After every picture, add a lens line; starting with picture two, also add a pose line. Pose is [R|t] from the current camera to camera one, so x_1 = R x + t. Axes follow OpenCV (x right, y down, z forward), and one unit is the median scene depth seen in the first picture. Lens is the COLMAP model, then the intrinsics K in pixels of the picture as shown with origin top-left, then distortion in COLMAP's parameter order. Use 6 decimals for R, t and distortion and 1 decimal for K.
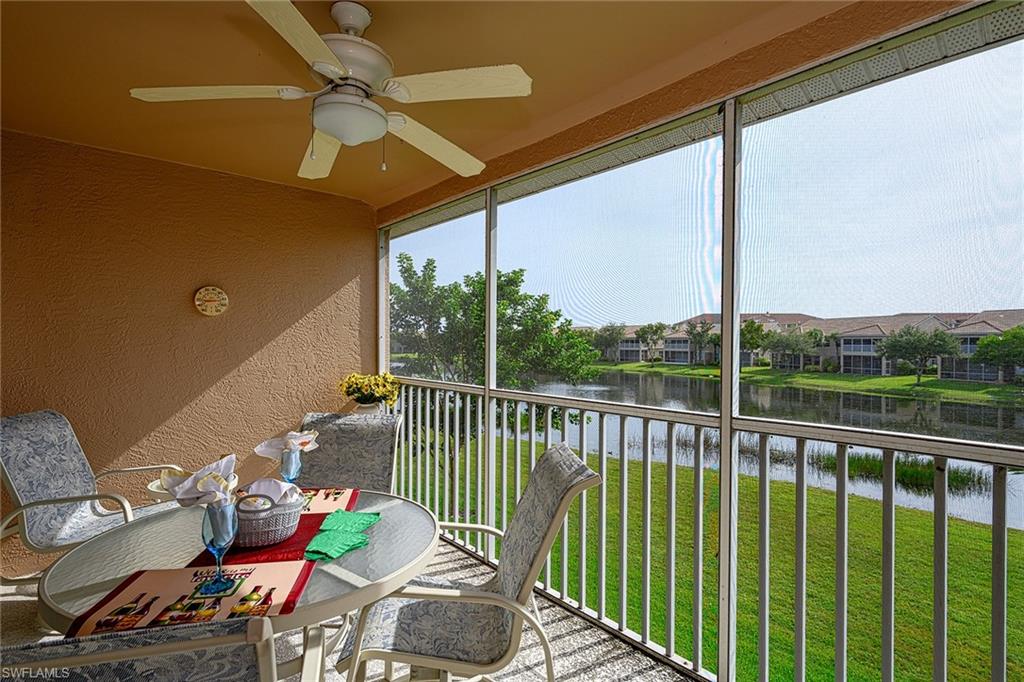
lens RADIAL K [[471.2, 0, 512.0], [0, 471.2, 341.0], [0, 0, 1]] dist [0.001183, 0.000394]
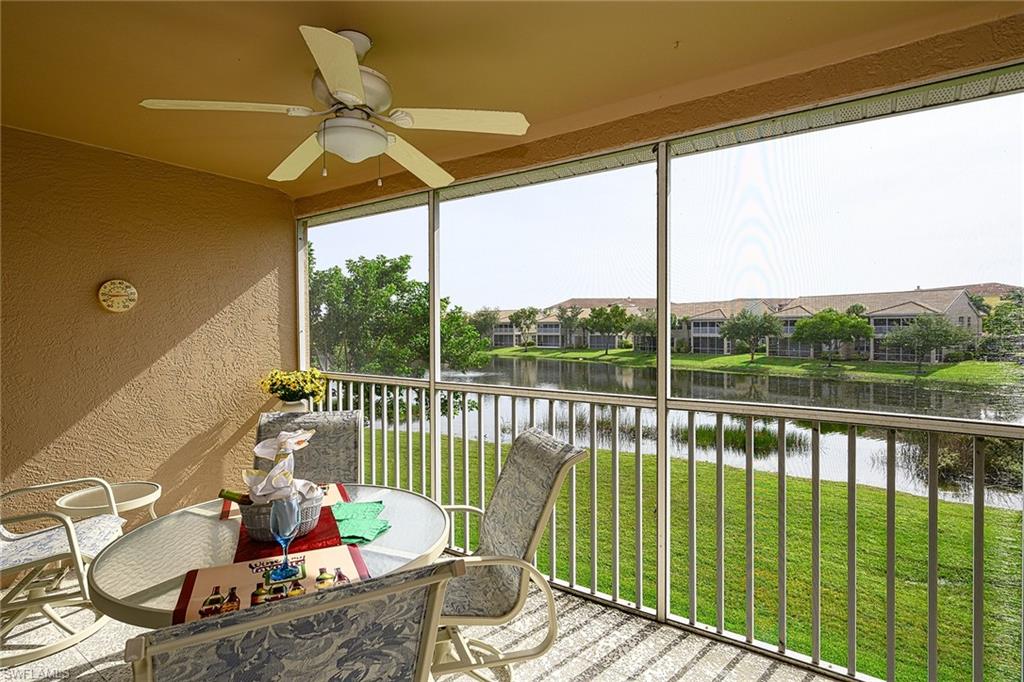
lens RADIAL K [[486.8, 0, 496.1], [0, 486.8, 328.4], [0, 0, 1]] dist [0.001043, 0.000076]
pose [[0.974033, -0.011363, 0.226120, -0.156825], [0.010451, 0.999932, 0.005229, -0.021600], [-0.226164, -0.002730, 0.974085, -0.089289]]
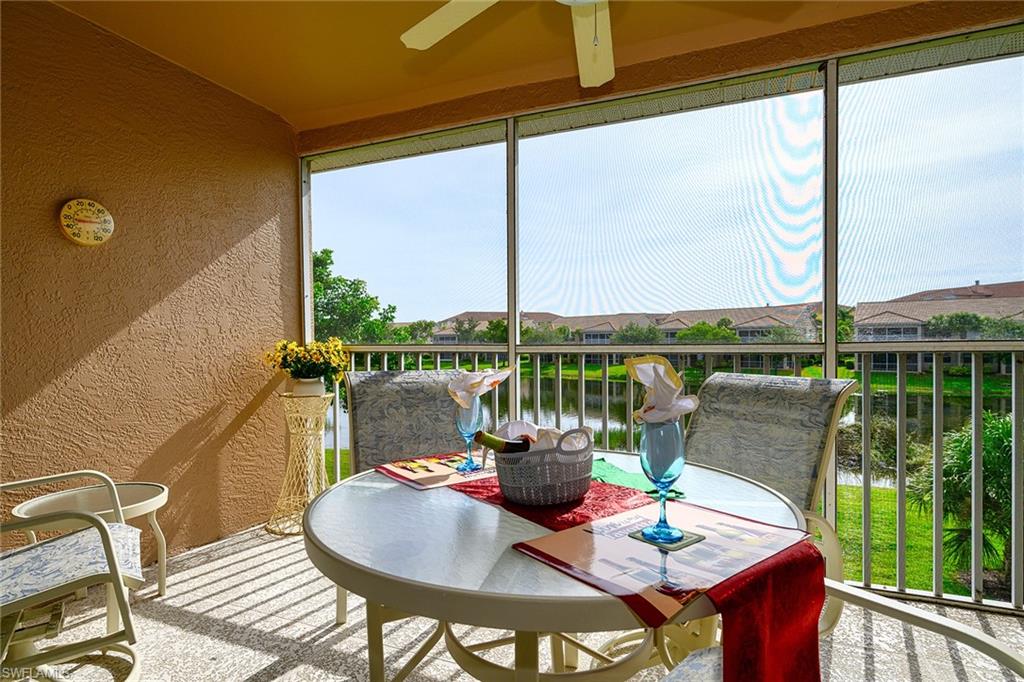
lens RADIAL K [[492.6, 0, 499.2], [0, 492.6, 339.5], [0, 0, 1]] dist [-0.000364, 0.000478]
pose [[0.903695, -0.011227, 0.428028, -0.467559], [0.009936, 0.999937, 0.005252, 0.086279], [-0.428060, -0.000493, 0.903750, 0.171468]]
